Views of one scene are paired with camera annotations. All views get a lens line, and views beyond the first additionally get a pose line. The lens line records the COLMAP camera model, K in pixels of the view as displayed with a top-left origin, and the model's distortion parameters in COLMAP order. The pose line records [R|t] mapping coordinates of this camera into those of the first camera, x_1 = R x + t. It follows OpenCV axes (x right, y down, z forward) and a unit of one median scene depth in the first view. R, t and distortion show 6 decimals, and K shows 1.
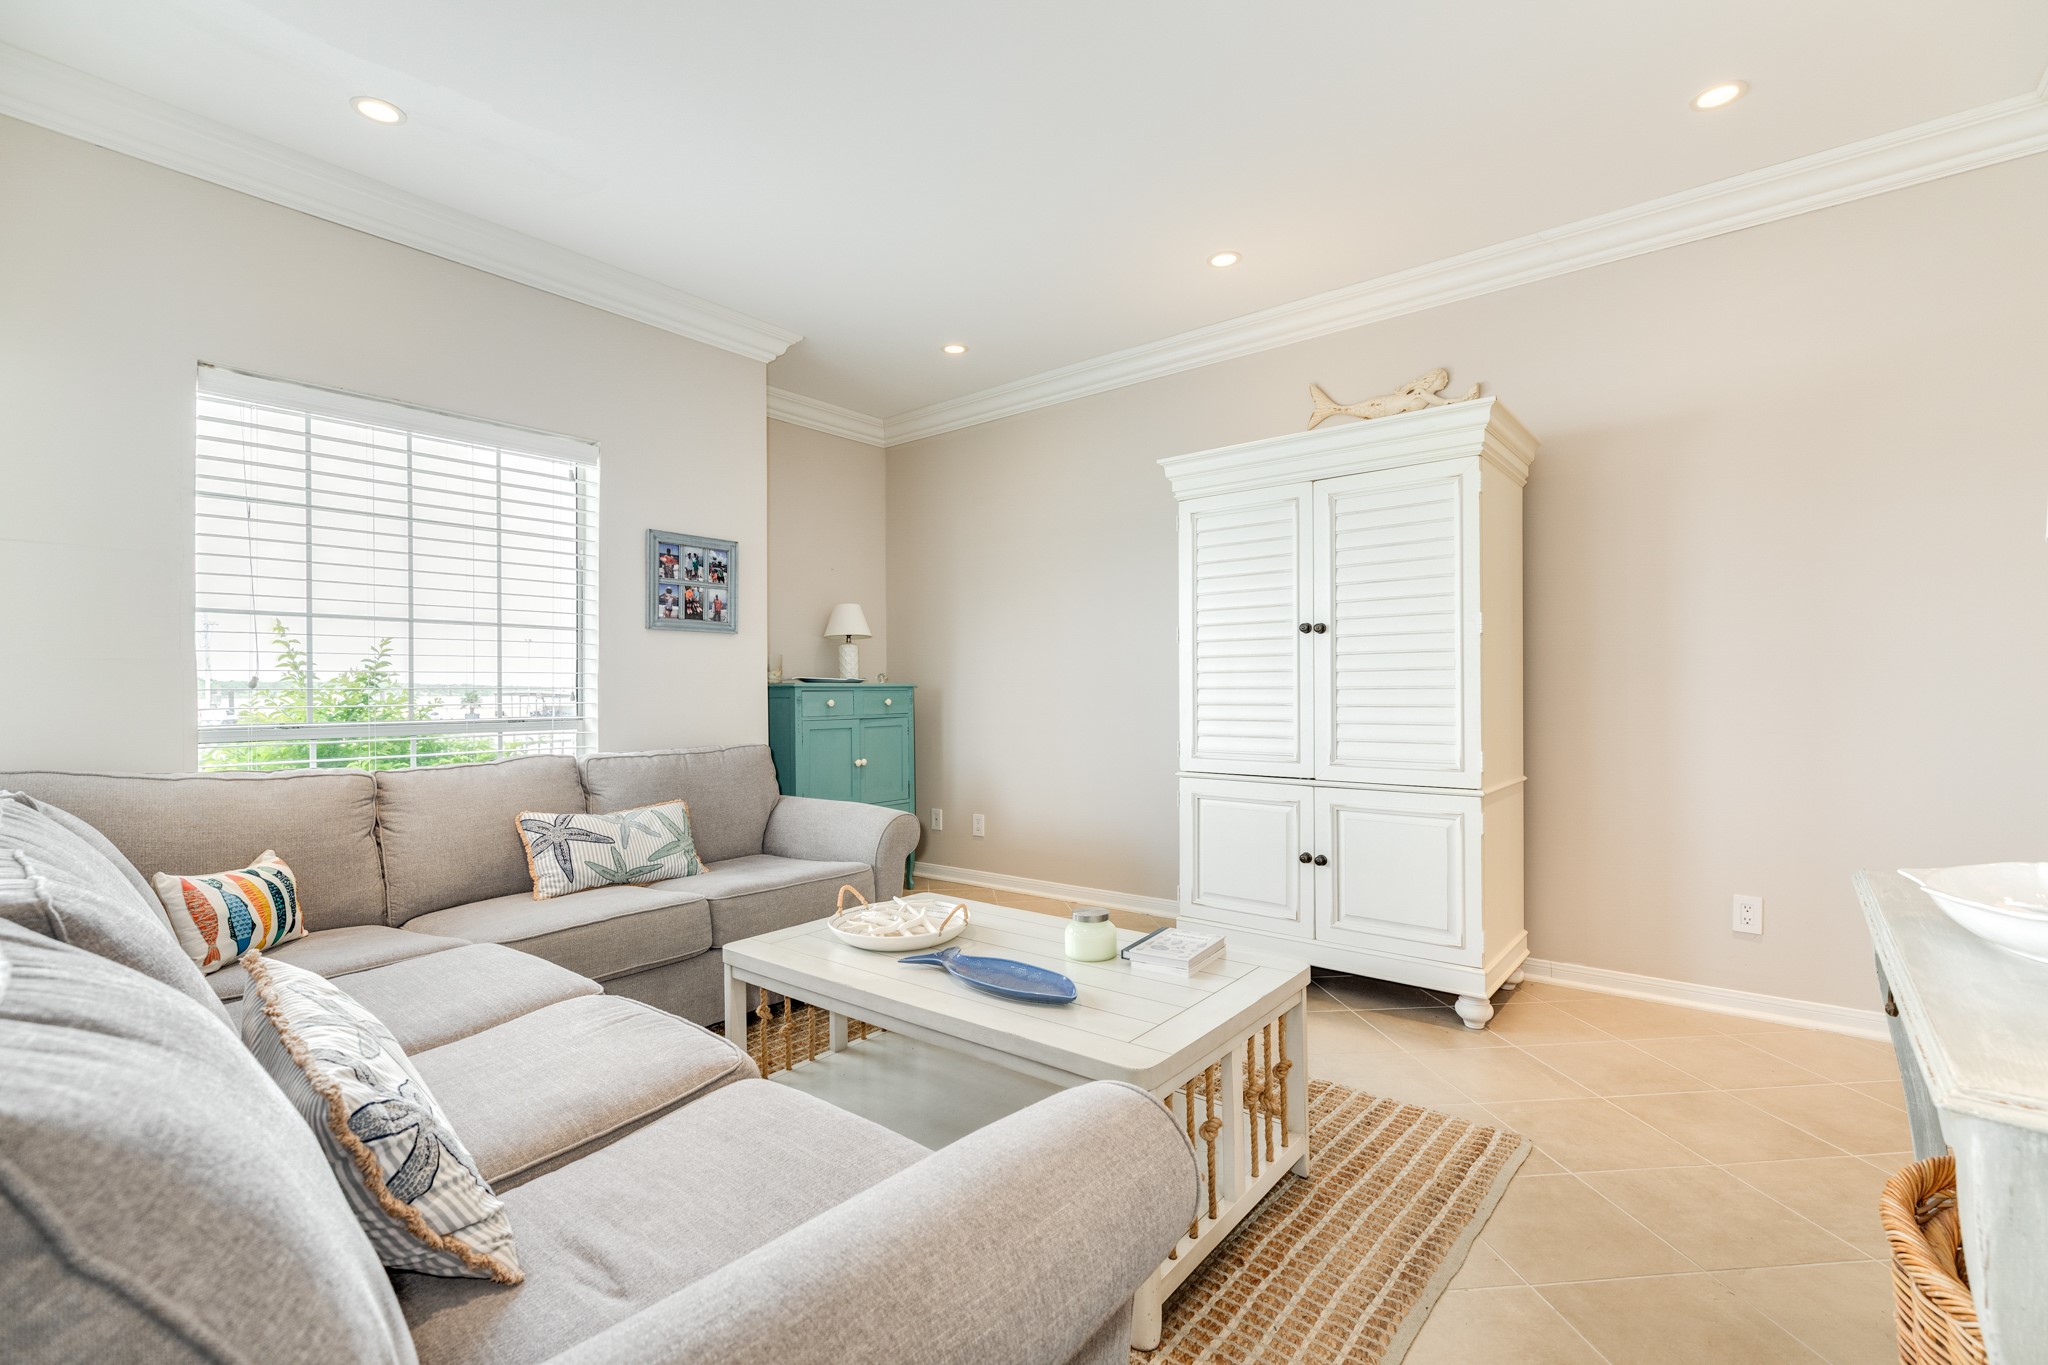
lens RADIAL K [[913.8, 0, 1022.2], [0, 913.8, 687.4], [0, 0, 1]] dist [0.003621, 0.000347]
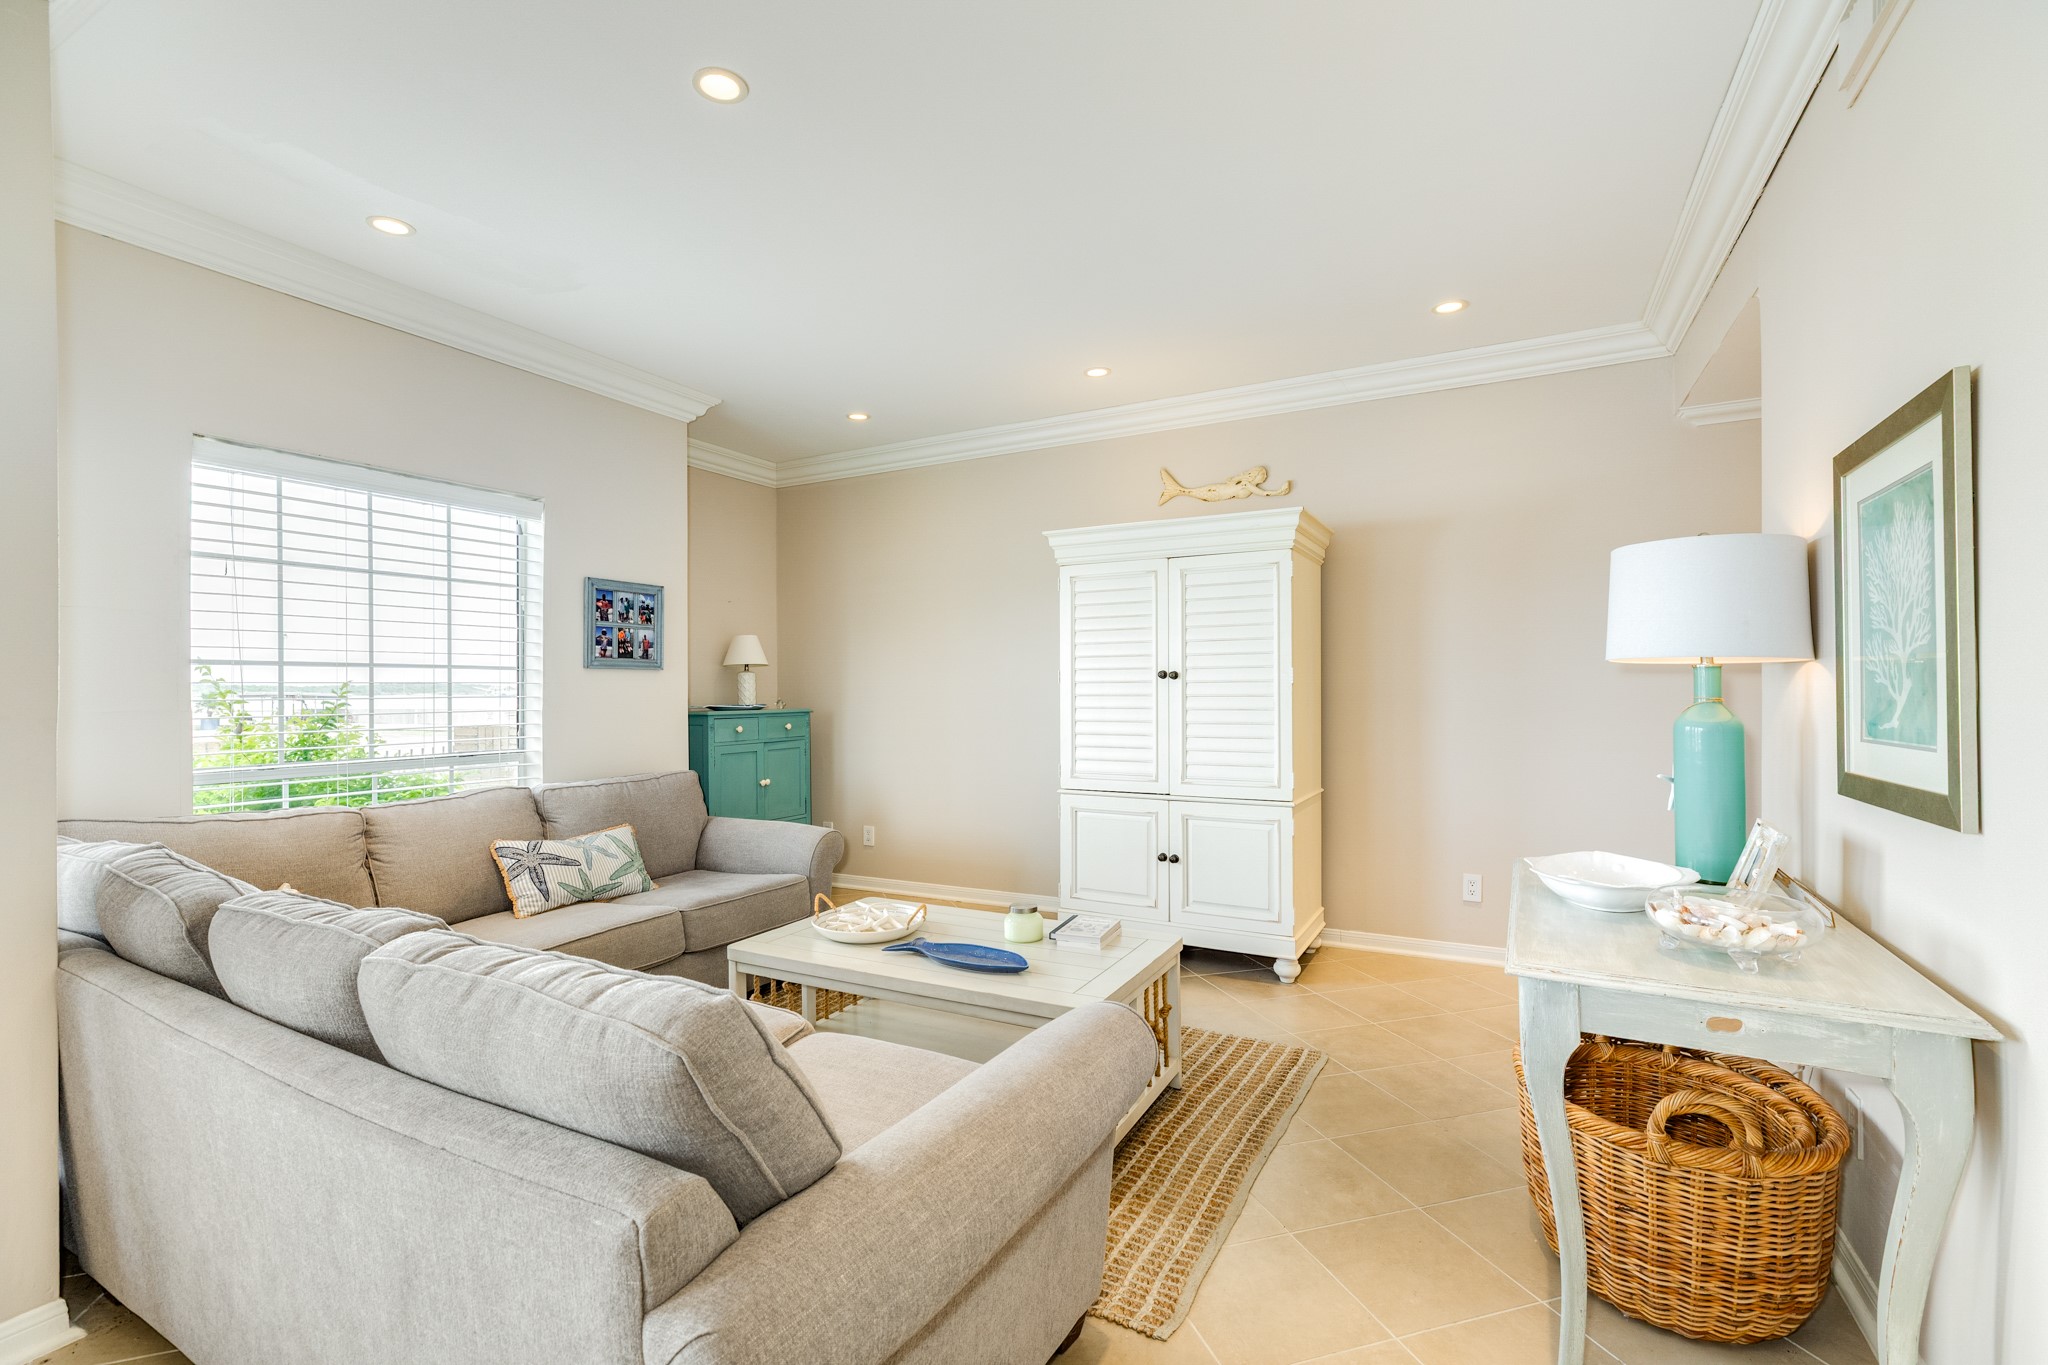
lens RADIAL K [[913.8, 0, 1022.2], [0, 913.8, 687.4], [0, 0, 1]] dist [0.003621, 0.000347]
pose [[0.982270, 0.000904, 0.187472, -0.118830], [-0.000911, 1.000000, -0.000050, -0.048435], [-0.187472, -0.000122, 0.982270, -0.205561]]
